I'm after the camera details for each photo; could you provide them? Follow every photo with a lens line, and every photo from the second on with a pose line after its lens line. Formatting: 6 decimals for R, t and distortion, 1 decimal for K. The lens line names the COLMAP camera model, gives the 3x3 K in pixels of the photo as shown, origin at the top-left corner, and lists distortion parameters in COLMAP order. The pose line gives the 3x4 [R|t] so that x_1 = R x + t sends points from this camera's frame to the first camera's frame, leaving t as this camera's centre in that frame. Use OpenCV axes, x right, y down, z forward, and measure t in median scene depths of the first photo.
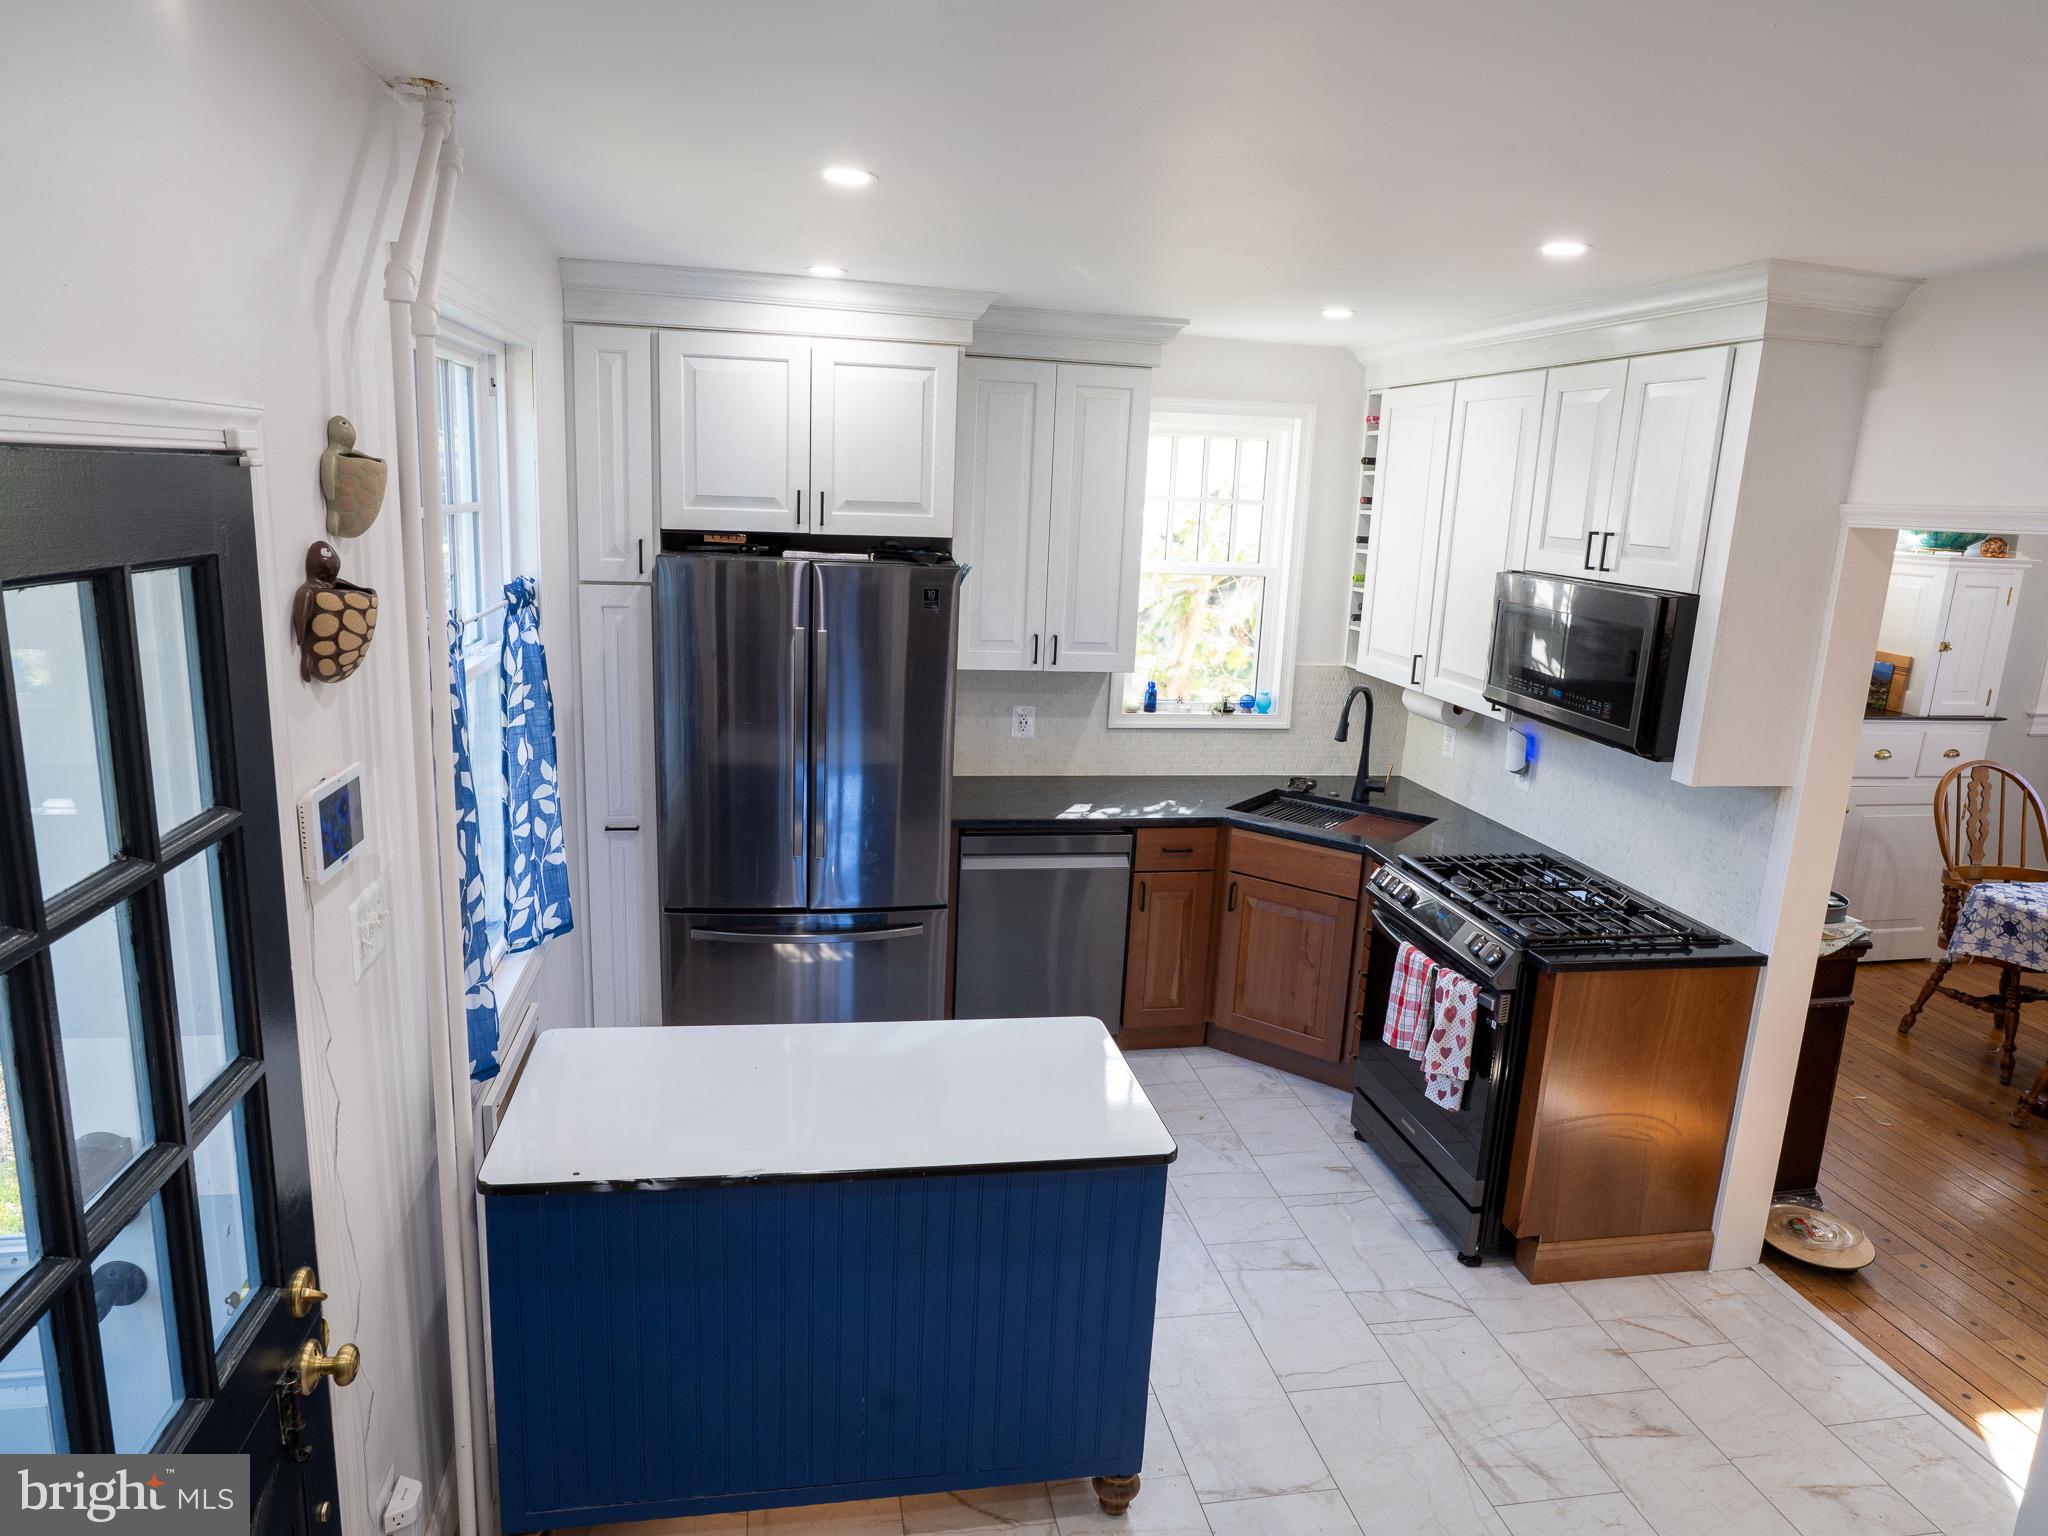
lens RADIAL K [[1267.6, 0, 1024.6], [0, 1267.6, 769.3], [0, 0, 1]] dist [-0.051441, 0.038127]
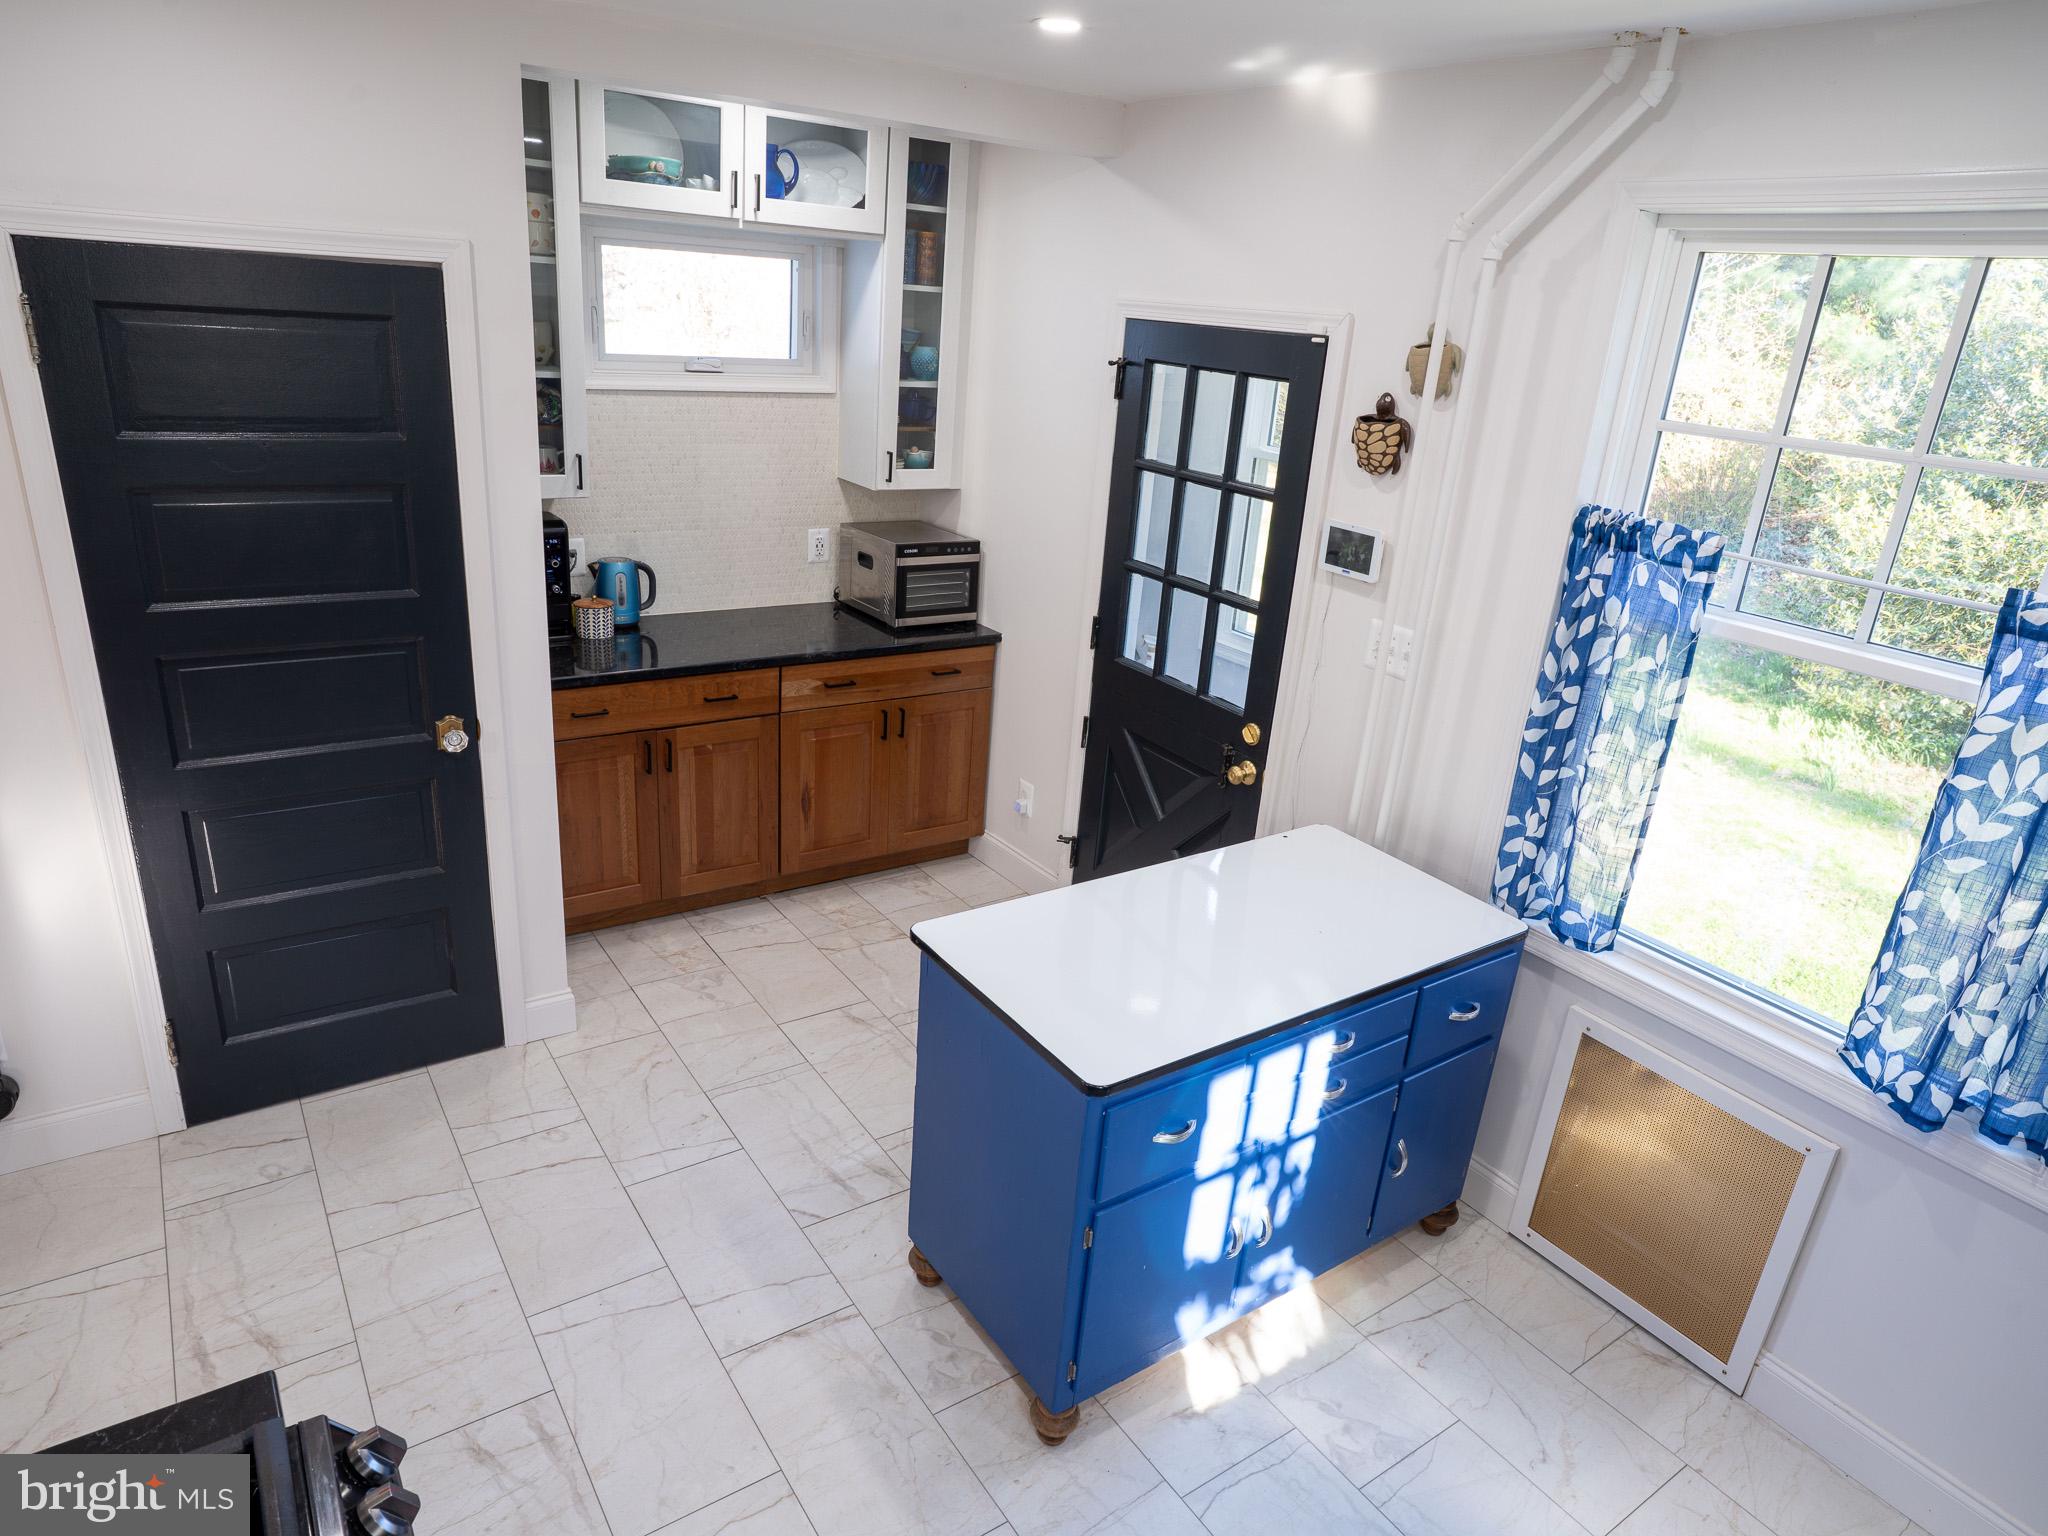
lens RADIAL K [[1267.6, 0, 1024.8], [0, 1267.6, 767.1], [0, 0, 1]] dist [-0.051441, 0.038127]
pose [[-0.906831, 0.032838, -0.420213, 0.298891], [-0.204396, 0.837633, 0.506550, -0.239426], [0.368619, 0.545245, -0.752880, 1.093082]]
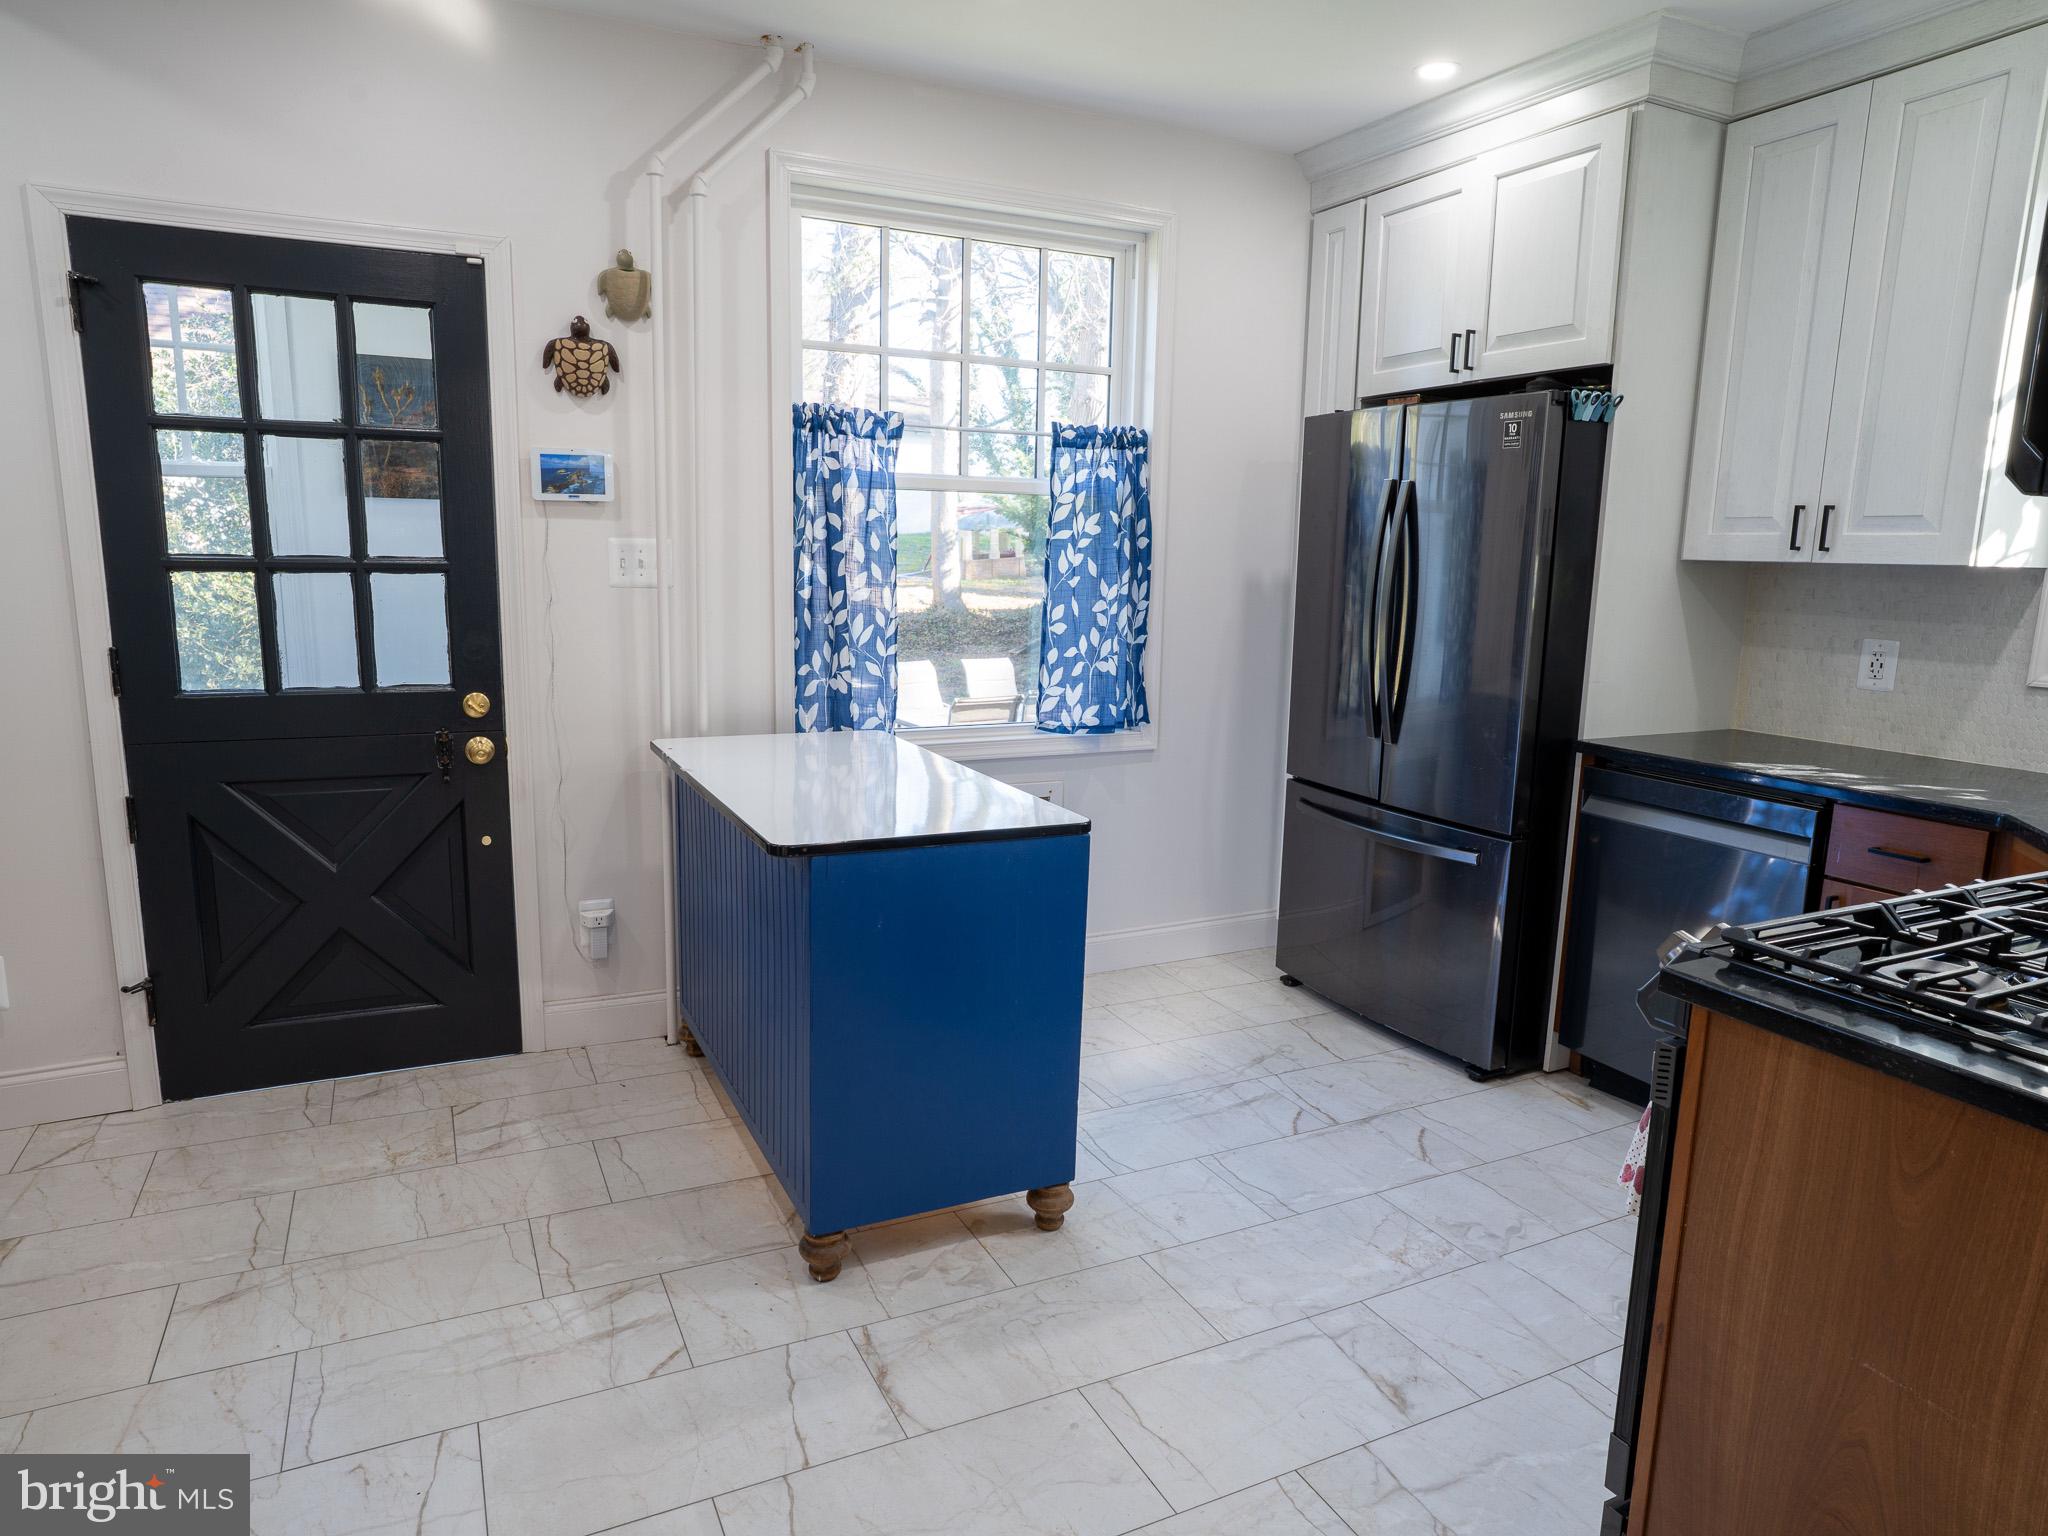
lens RADIAL K [[1267.6, 0, 1028.6], [0, 1267.6, 763.1], [0, 0, 1]] dist [-0.051441, 0.038127]
pose [[0.270111, 0.123160, -0.954920, 0.647263], [-0.219611, 0.973523, 0.063440, 0.086995], [0.937449, 0.192575, 0.290006, 0.542063]]
